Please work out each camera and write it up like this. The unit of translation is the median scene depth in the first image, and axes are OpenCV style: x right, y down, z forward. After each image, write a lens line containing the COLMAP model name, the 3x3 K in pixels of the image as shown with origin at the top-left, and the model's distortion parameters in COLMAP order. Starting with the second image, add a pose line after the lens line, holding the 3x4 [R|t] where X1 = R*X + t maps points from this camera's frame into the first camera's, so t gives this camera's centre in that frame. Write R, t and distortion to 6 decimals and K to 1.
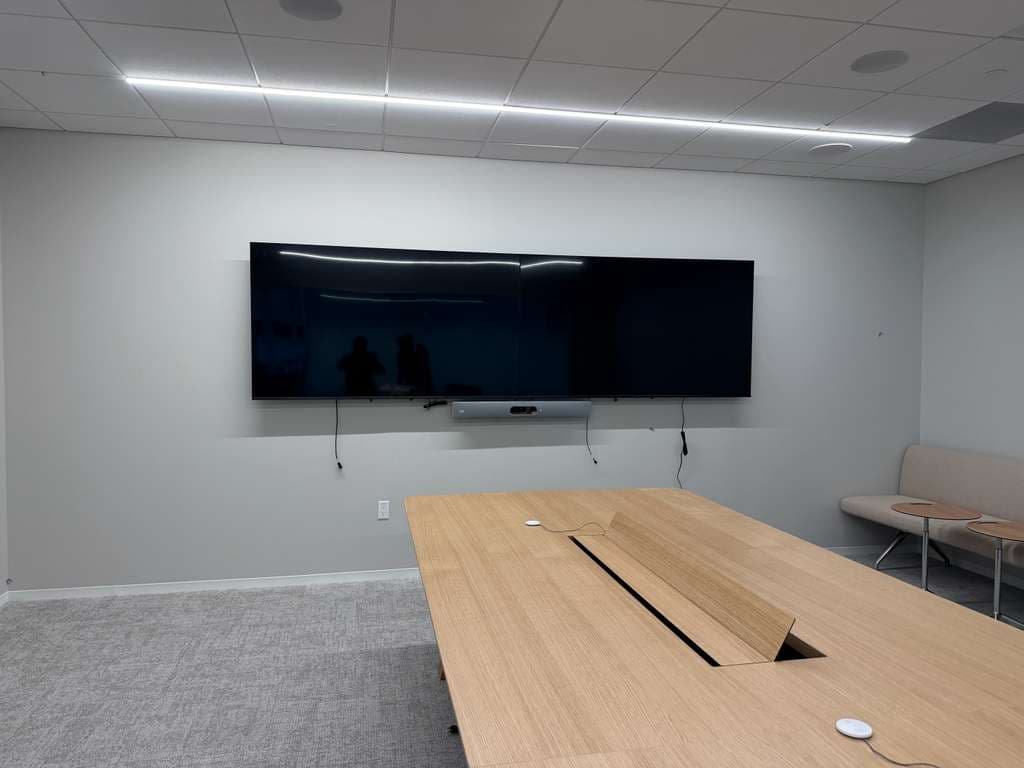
lens RADIAL K [[713.1, 0, 512.0], [0, 713.1, 384.0], [0, 0, 1]] dist [0.063933, -0.096061]
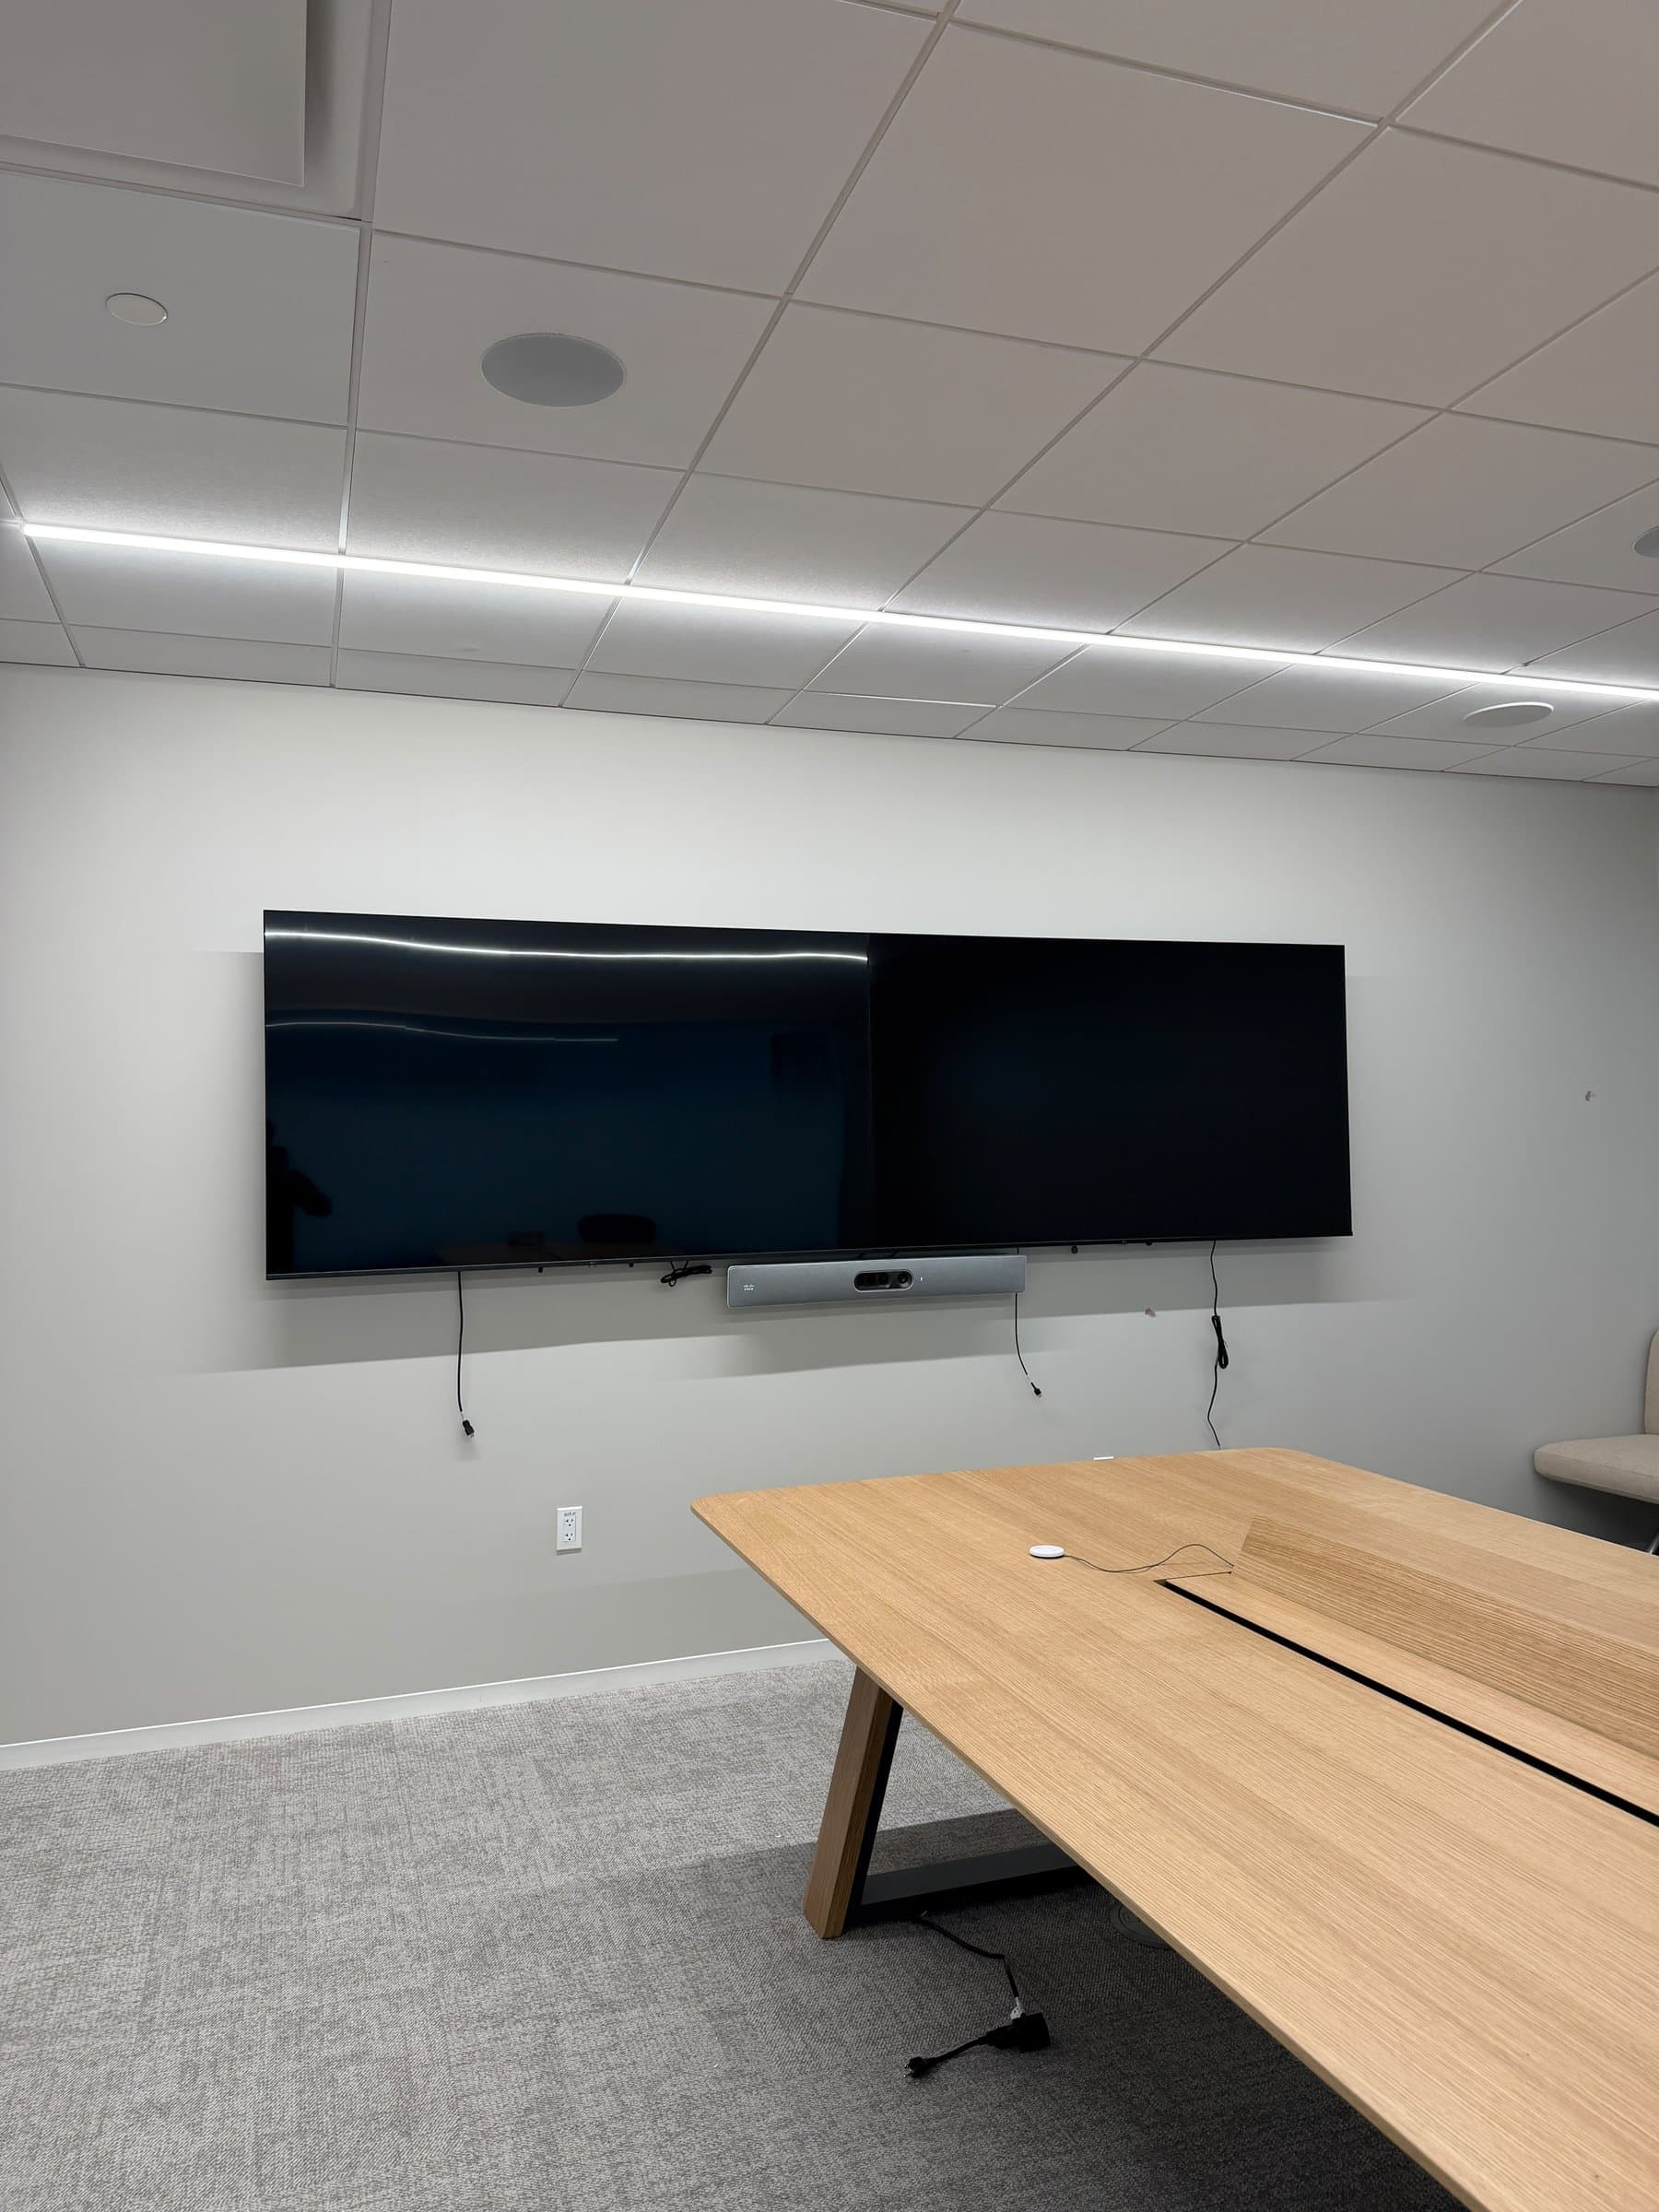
lens RADIAL K [[1555.5, 0, 835.4], [0, 1555.5, 1097.3], [0, 0, 1]] dist [0.031825, -0.039355]
pose [[0.991349, -0.018334, 0.129964, -0.165507], [0.027493, 0.997236, -0.069028, -0.013178], [-0.128339, 0.072004, 0.989113, 0.050123]]
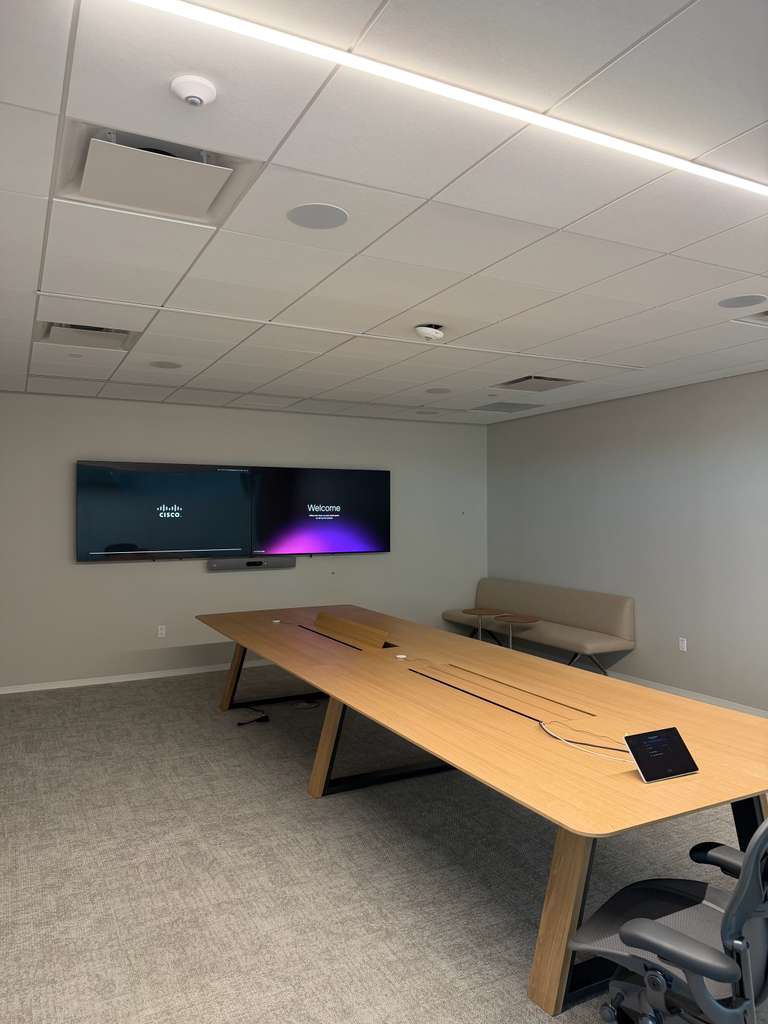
lens RADIAL K [[720.1, 0, 386.7], [0, 720.1, 508.0], [0, 0, 1]] dist [0.031825, -0.039355]
pose [[0.962116, -0.003665, 0.272615, -0.163514], [0.015727, 0.998991, -0.042073, -0.019046], [-0.272186, 0.044766, 0.961203, -0.741880]]
